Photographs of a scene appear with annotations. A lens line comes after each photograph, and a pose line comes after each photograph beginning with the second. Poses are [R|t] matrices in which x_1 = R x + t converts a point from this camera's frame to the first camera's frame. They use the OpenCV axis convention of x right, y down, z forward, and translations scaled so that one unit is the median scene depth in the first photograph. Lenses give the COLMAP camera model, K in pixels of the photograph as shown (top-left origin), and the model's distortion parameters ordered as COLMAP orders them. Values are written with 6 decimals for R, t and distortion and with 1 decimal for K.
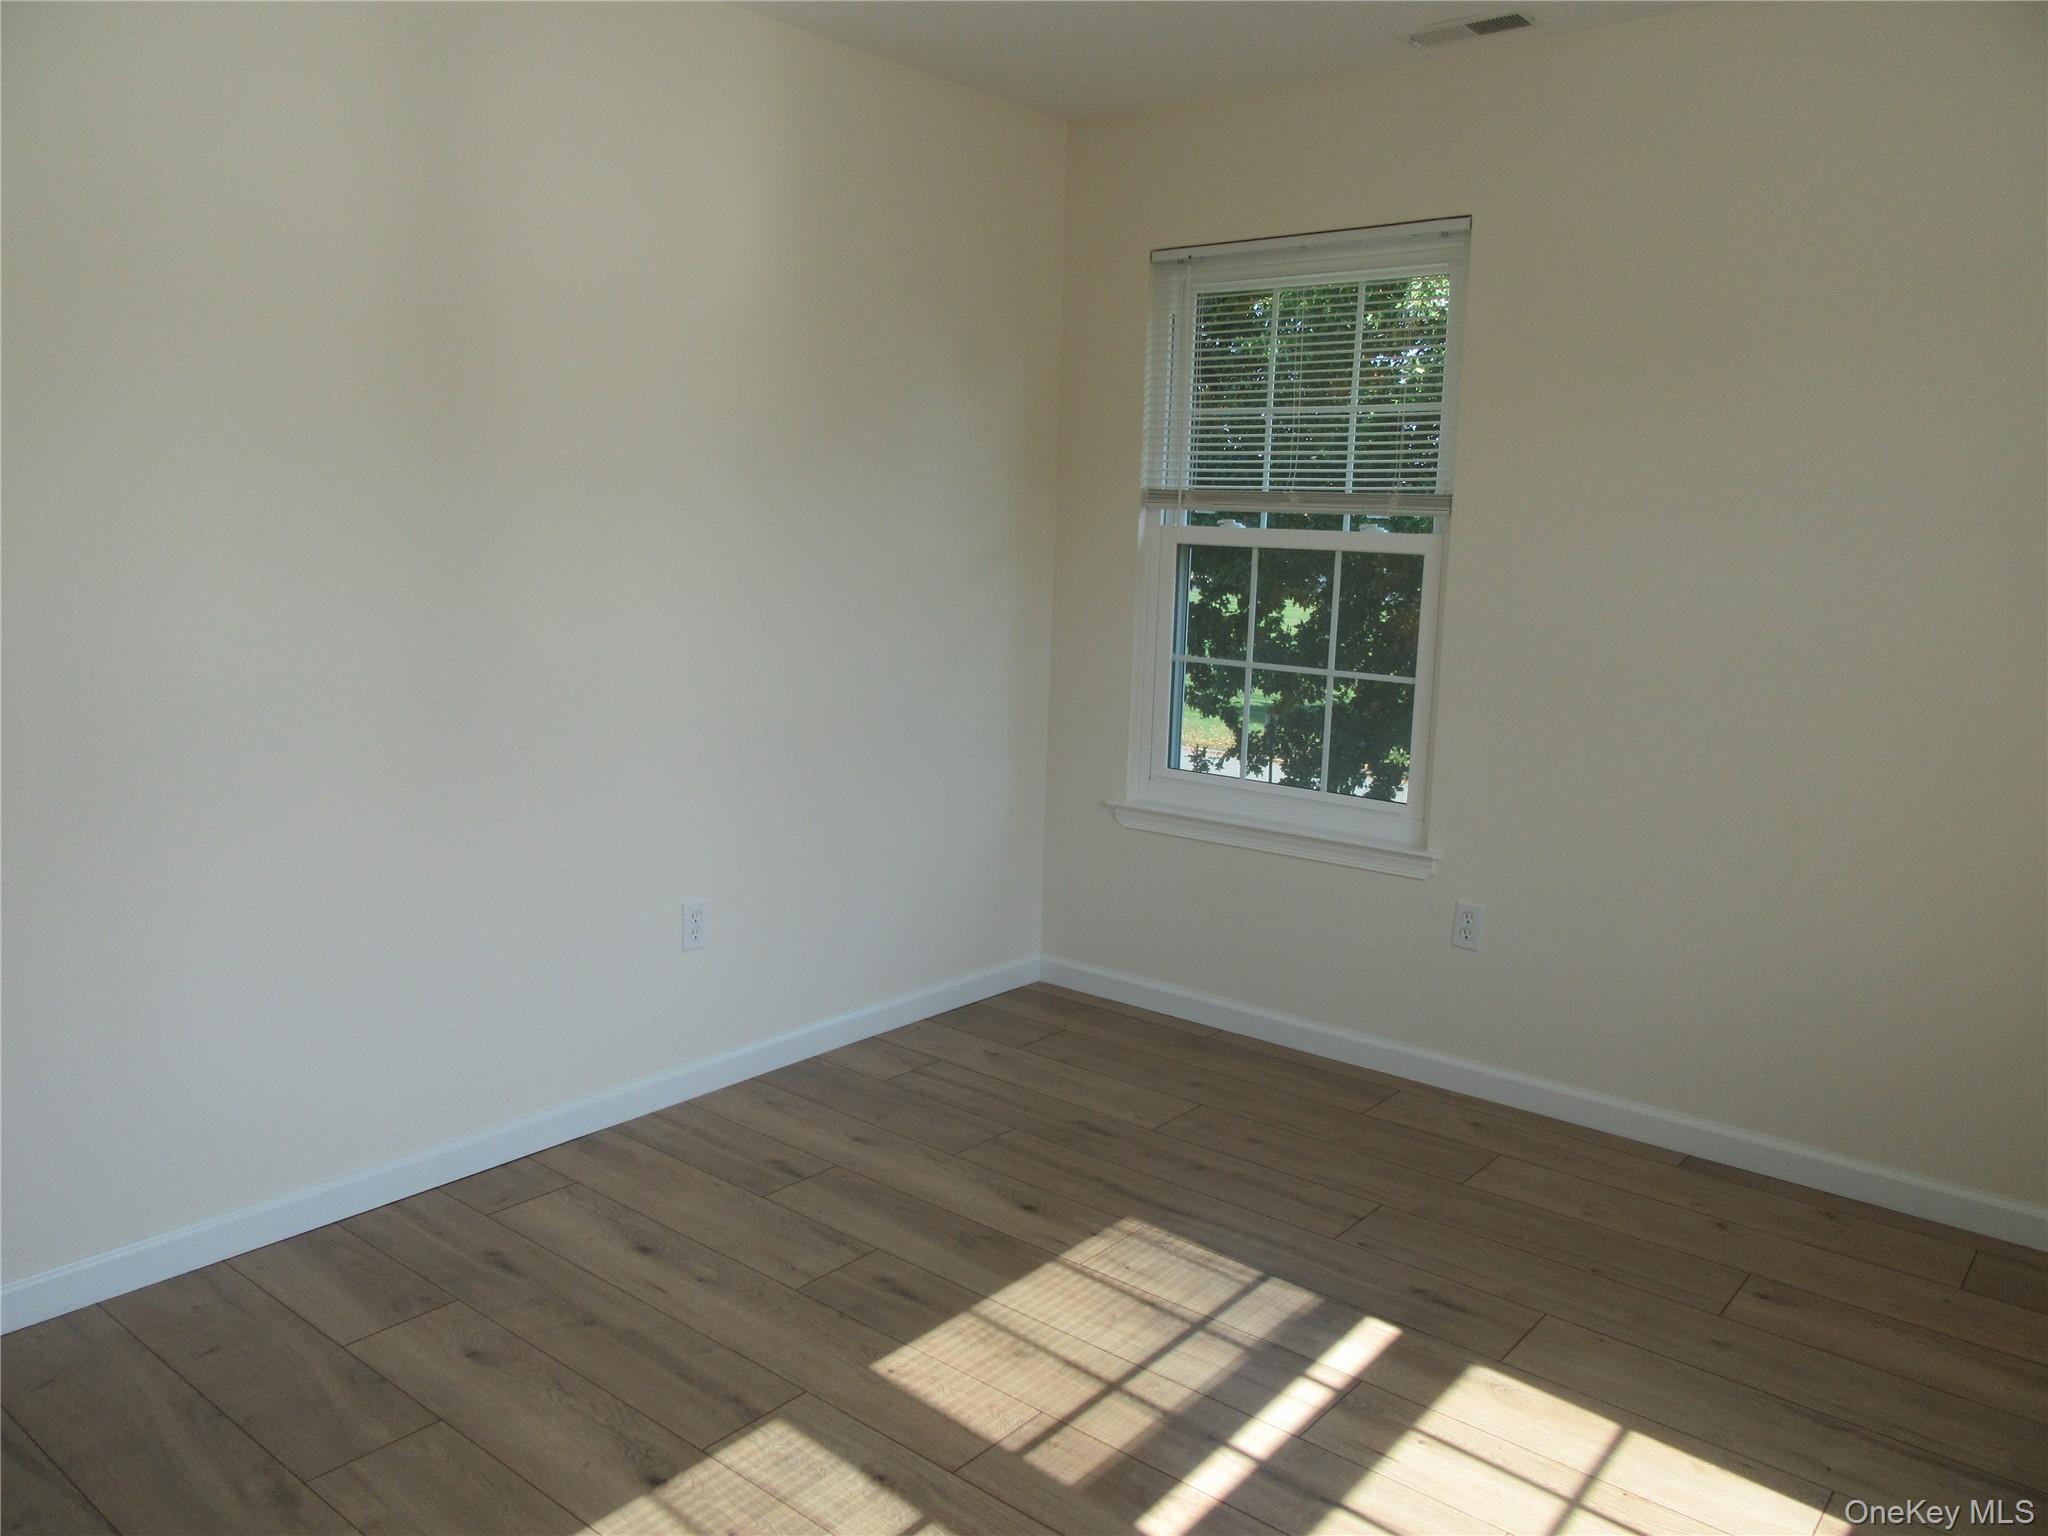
lens RADIAL K [[1515.9, 0, 1033.2], [0, 1515.9, 774.0], [0, 0, 1]] dist [-0.011444, 0.015926]
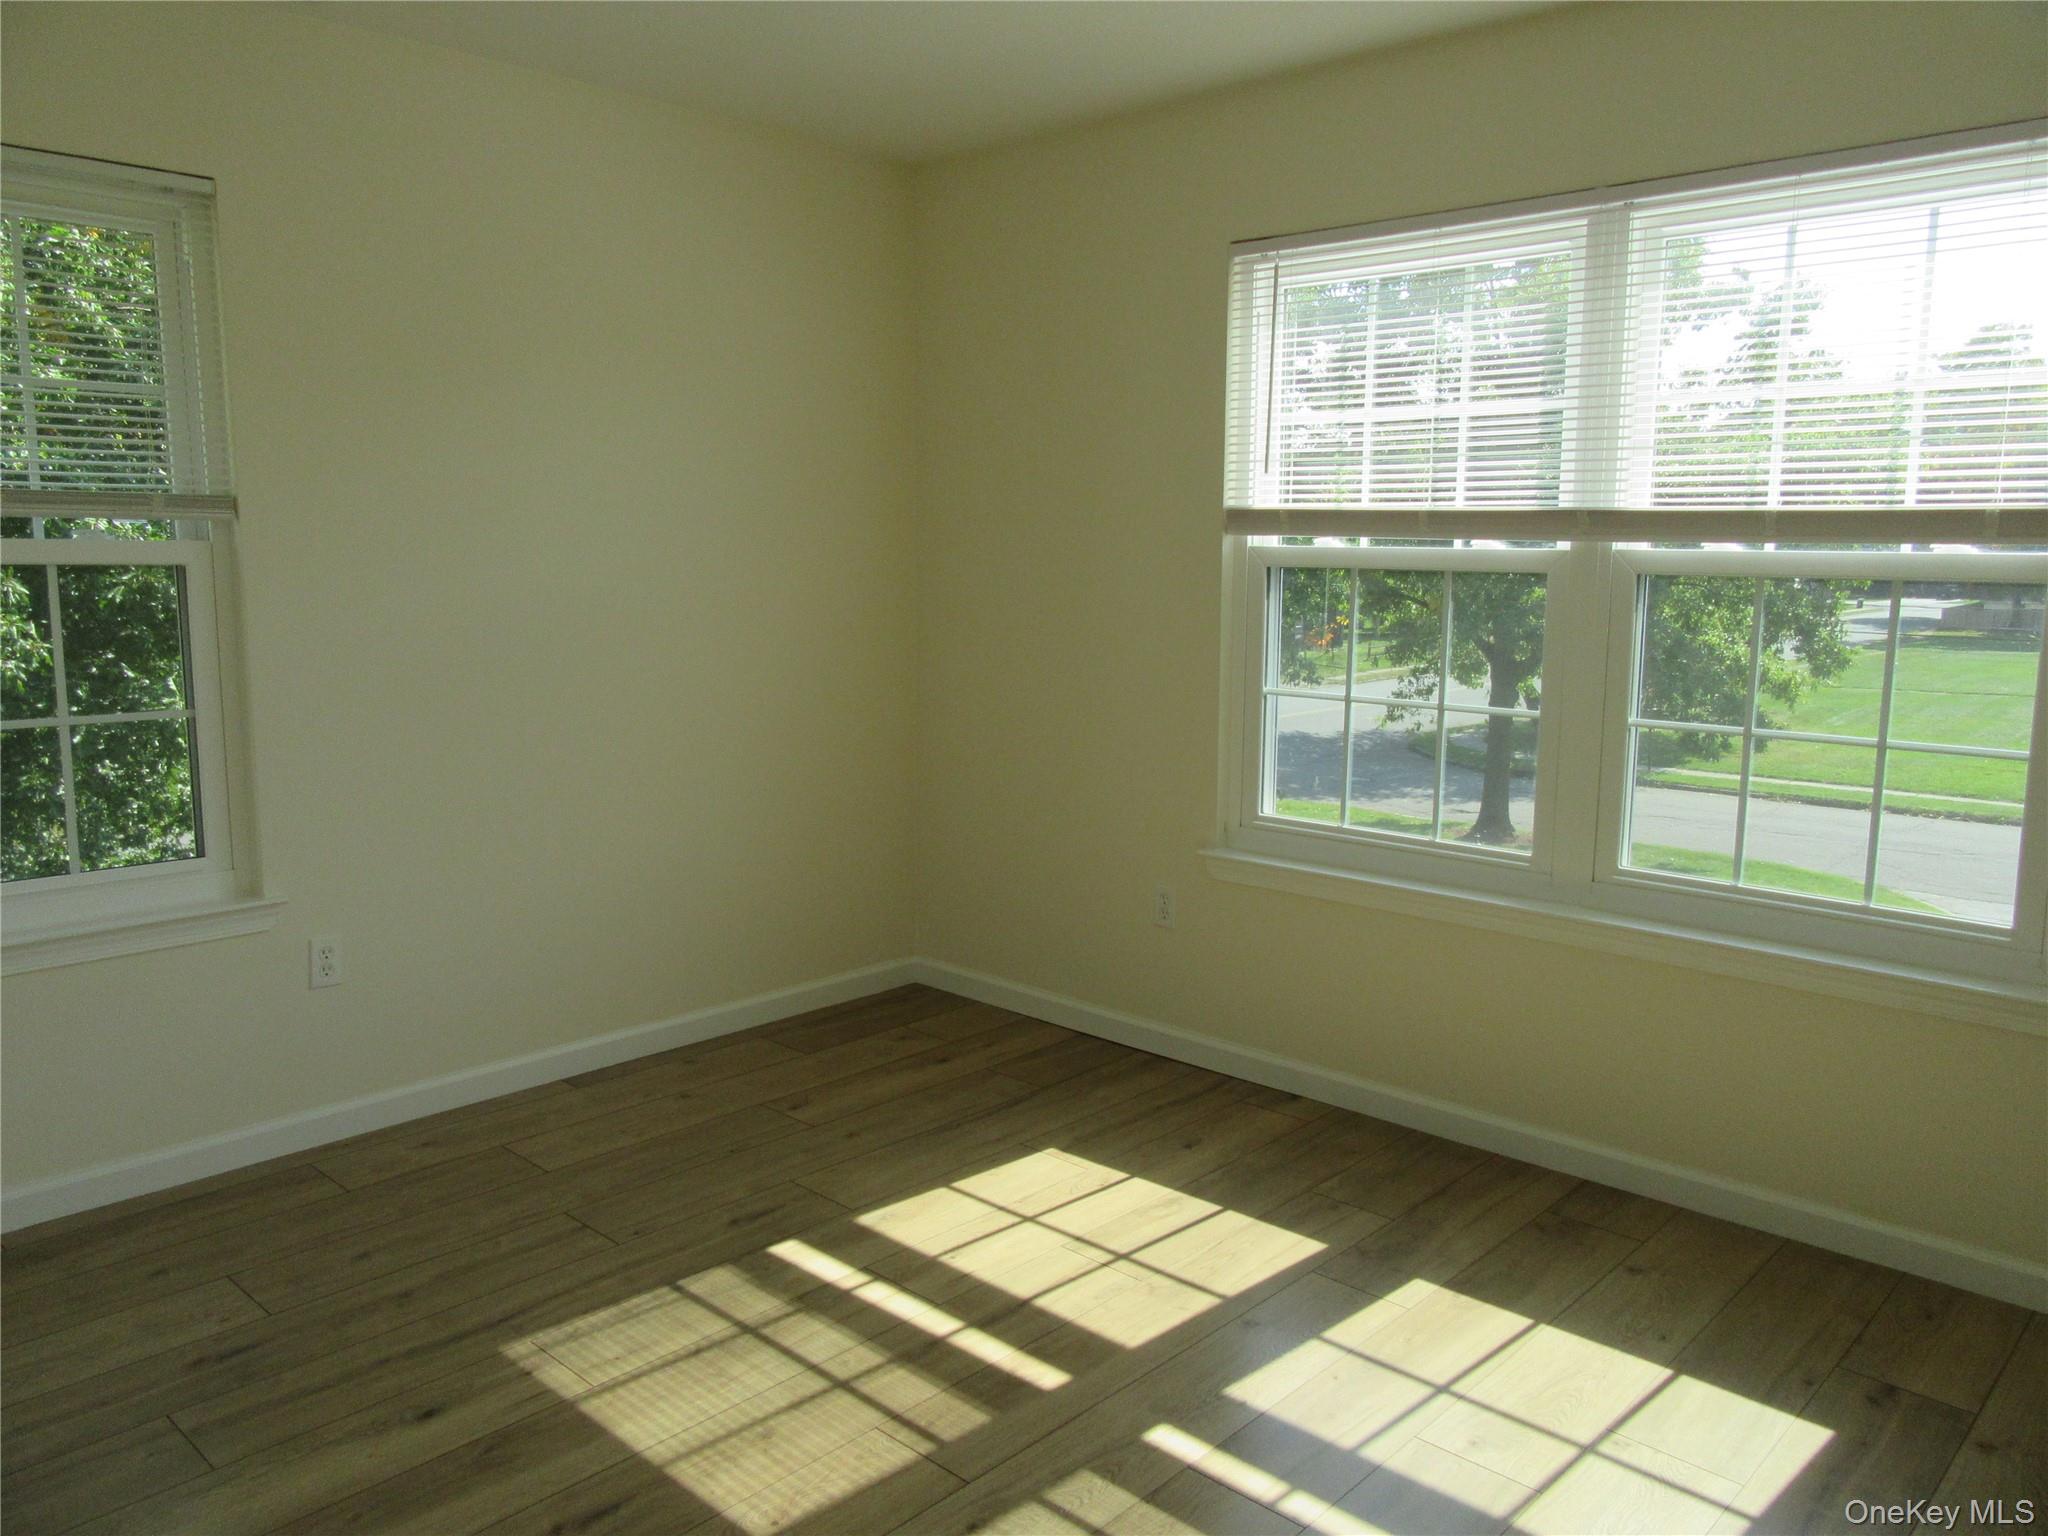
lens RADIAL K [[1515.9, 0, 1036.9], [0, 1515.9, 759.7], [0, 0, 1]] dist [-0.011444, 0.015926]
pose [[0.067932, -0.169706, 0.983151, -0.782731], [0.156964, 0.974973, 0.157448, -0.132857], [-0.985265, 0.143624, 0.092870, 0.640368]]
